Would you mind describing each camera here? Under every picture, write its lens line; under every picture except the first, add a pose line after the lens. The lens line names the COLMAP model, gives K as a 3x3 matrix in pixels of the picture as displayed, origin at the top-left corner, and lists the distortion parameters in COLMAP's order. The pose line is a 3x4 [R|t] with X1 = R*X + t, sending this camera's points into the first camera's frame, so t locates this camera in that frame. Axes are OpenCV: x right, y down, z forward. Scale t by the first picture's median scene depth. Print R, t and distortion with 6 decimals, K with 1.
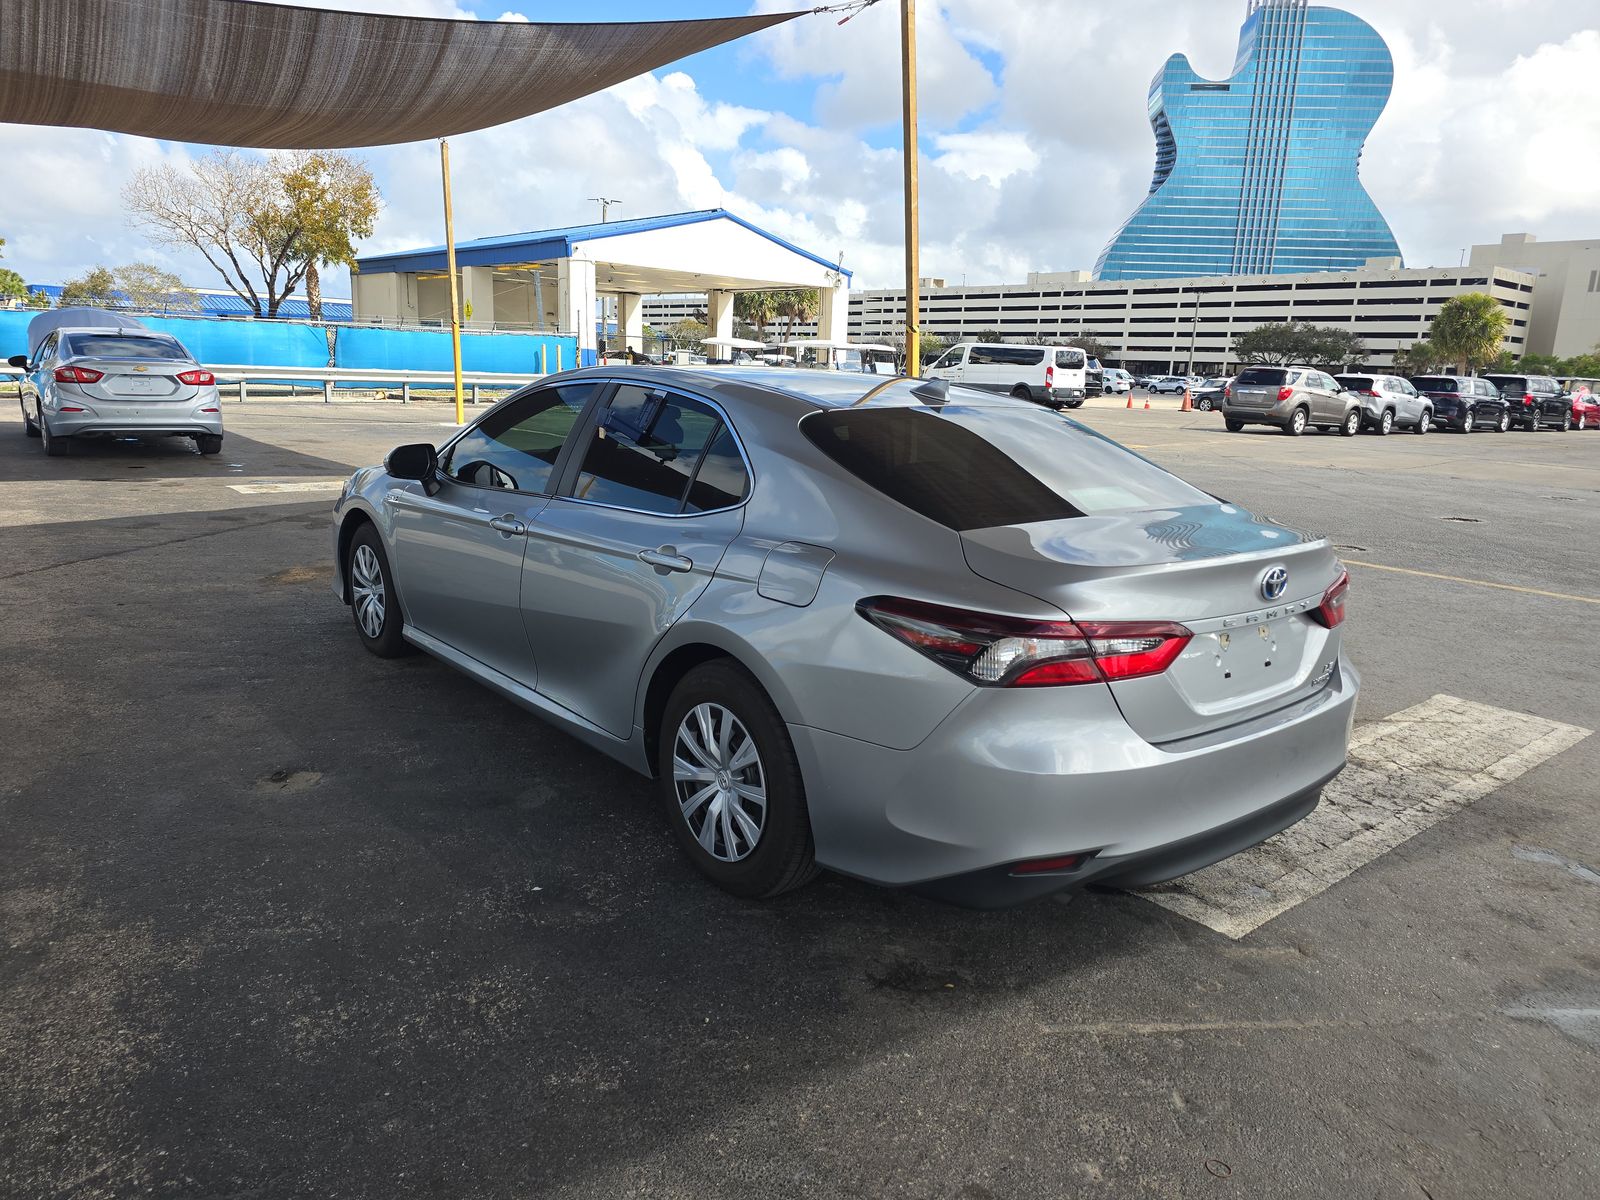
lens RADIAL K [[1131.7, 0, 806.4], [0, 1131.7, 590.8], [0, 0, 1]] dist [0.046036, -0.044282]
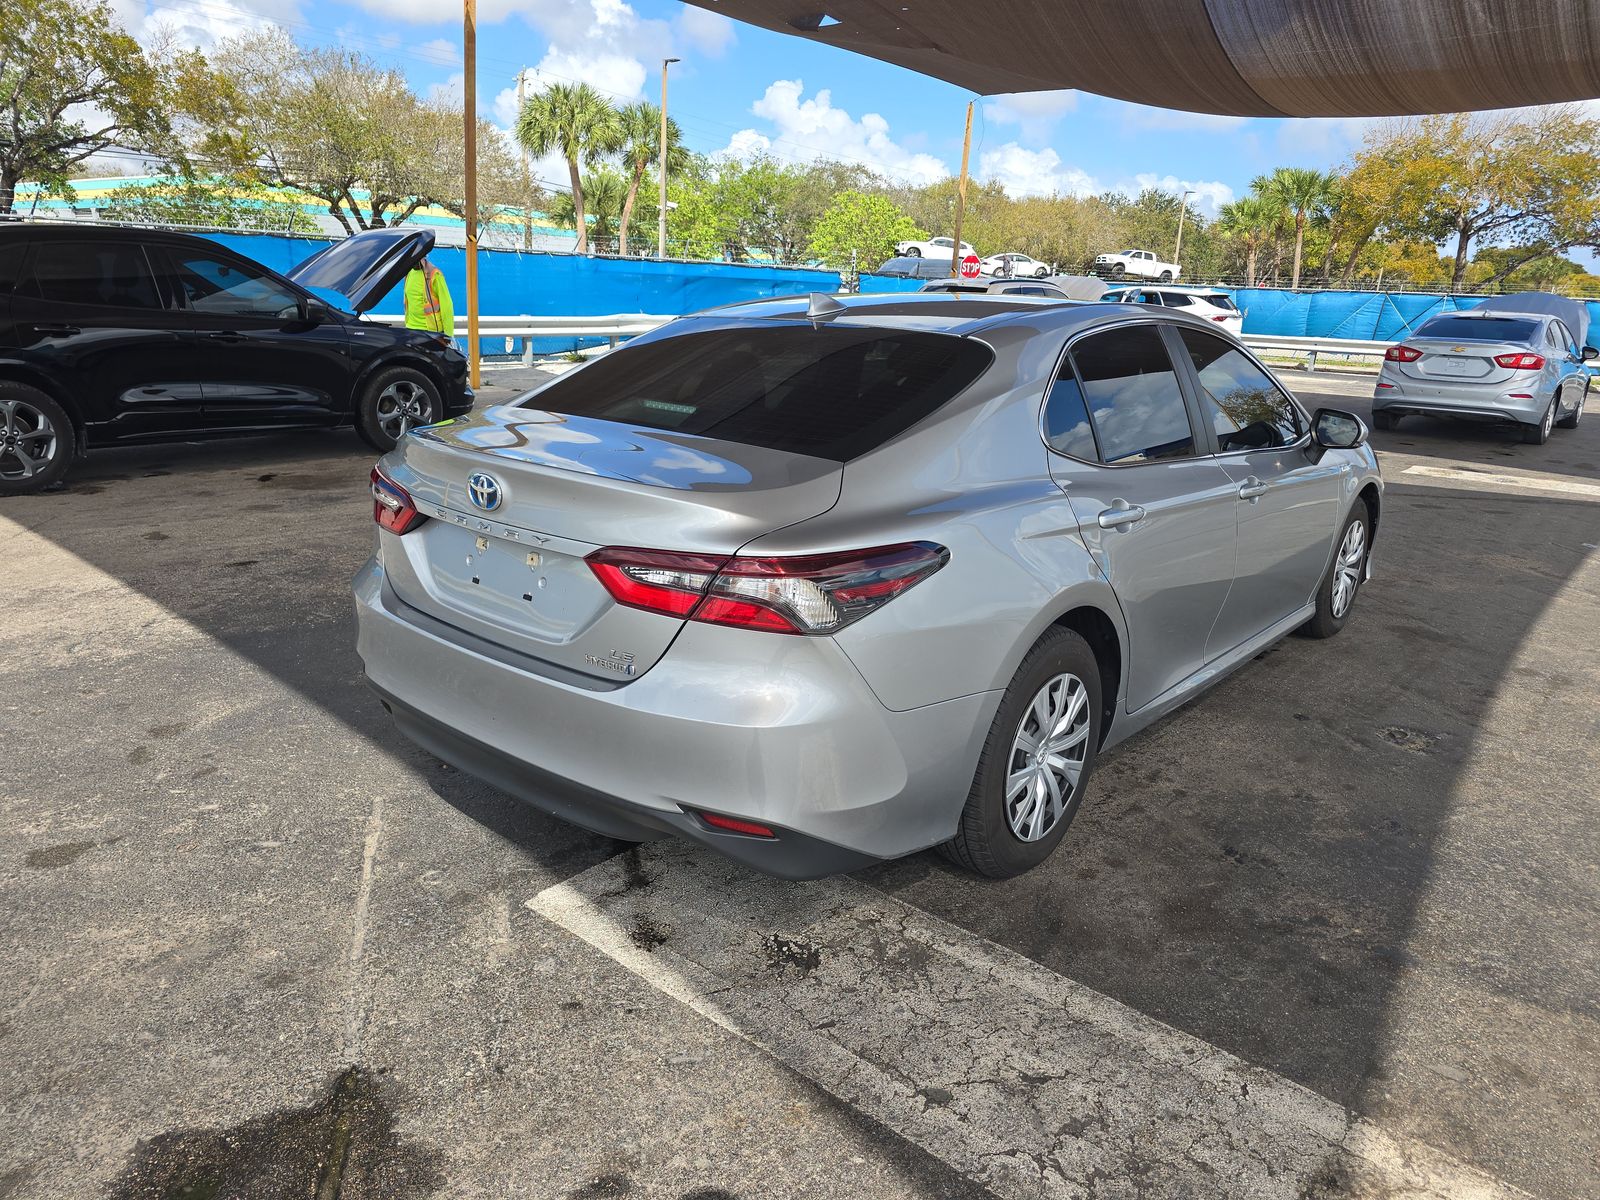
lens RADIAL K [[1131.7, 0, 783.5], [0, 1131.7, 625.9], [0, 0, 1]] dist [0.046036, -0.044282]
pose [[0.126894, 0.243842, -0.961478, 0.161782], [-0.228464, 0.950437, 0.210889, -0.018029], [0.965247, 0.192902, 0.176313, 0.134172]]
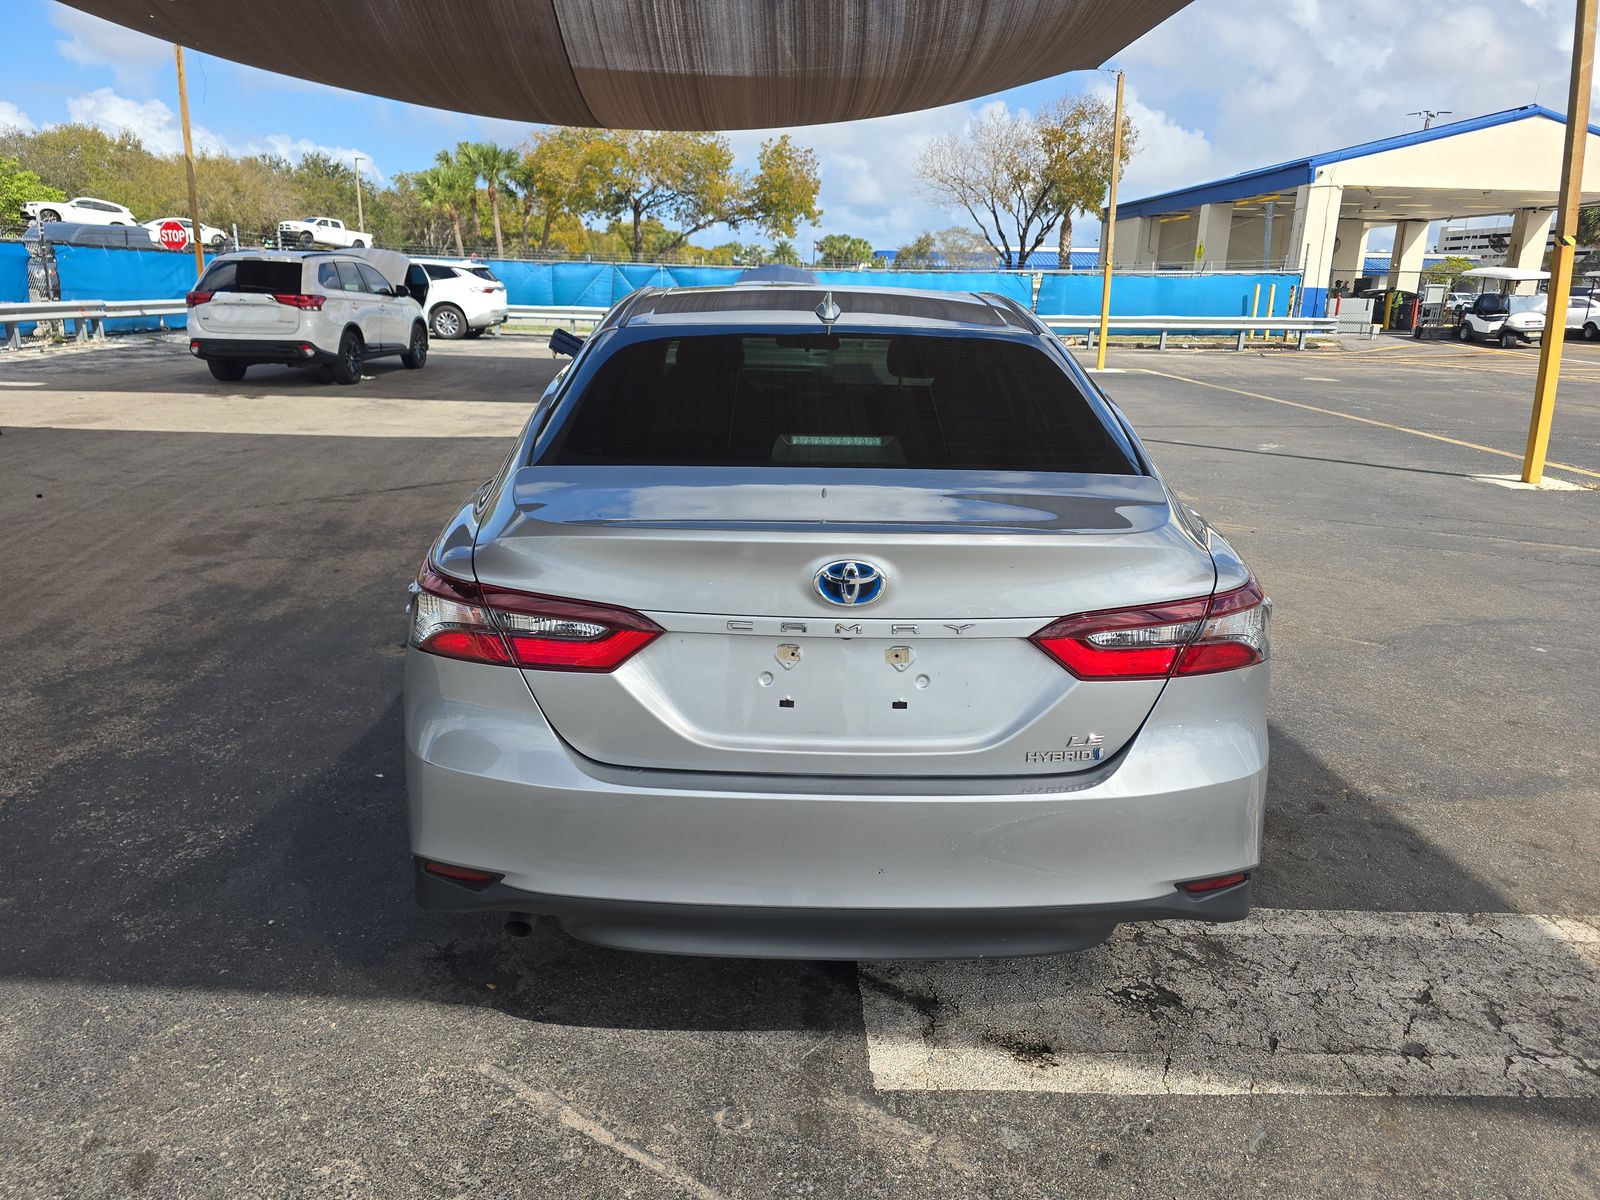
lens RADIAL K [[1131.7, 0, 802.0], [0, 1131.7, 605.9], [0, 0, 1]] dist [0.046036, -0.044282]
pose [[0.758108, 0.150098, -0.634620, 0.099581], [-0.116188, 0.988670, 0.095039, -0.006395], [0.641695, 0.001685, 0.766958, 0.058763]]
